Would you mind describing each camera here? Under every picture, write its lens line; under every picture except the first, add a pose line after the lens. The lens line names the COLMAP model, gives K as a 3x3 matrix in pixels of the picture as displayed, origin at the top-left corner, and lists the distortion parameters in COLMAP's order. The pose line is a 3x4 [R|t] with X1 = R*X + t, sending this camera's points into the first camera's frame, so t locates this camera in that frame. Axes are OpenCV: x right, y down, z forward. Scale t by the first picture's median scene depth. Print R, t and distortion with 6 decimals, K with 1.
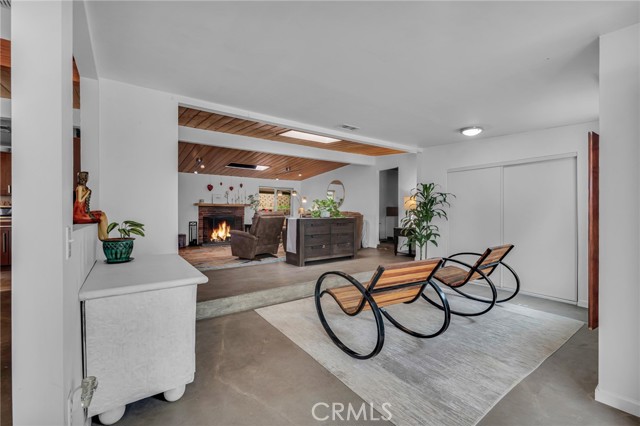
lens RADIAL K [[276.4, 0, 317.3], [0, 276.4, 214.6], [0, 0, 1]] dist [-0.000916, 0.000466]
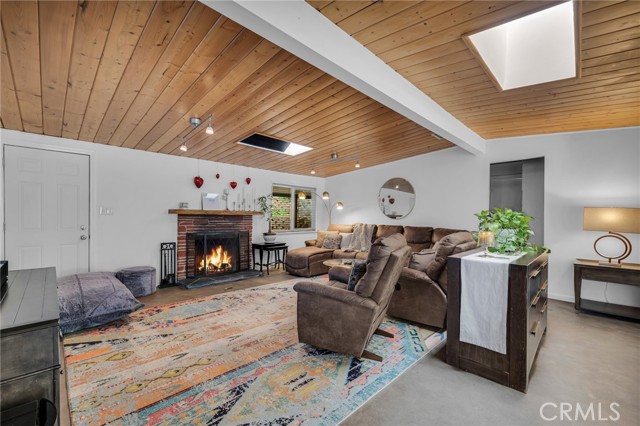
lens RADIAL K [[267.1, 0, 315.7], [0, 267.1, 219.3], [0, 0, 1]] dist [-0.001761, 0.001062]
pose [[0.986829, 0.011771, 0.161339, -0.268379], [-0.012219, 0.999924, 0.001789, -0.027445], [-0.161305, -0.003737, 0.986897, 0.467194]]
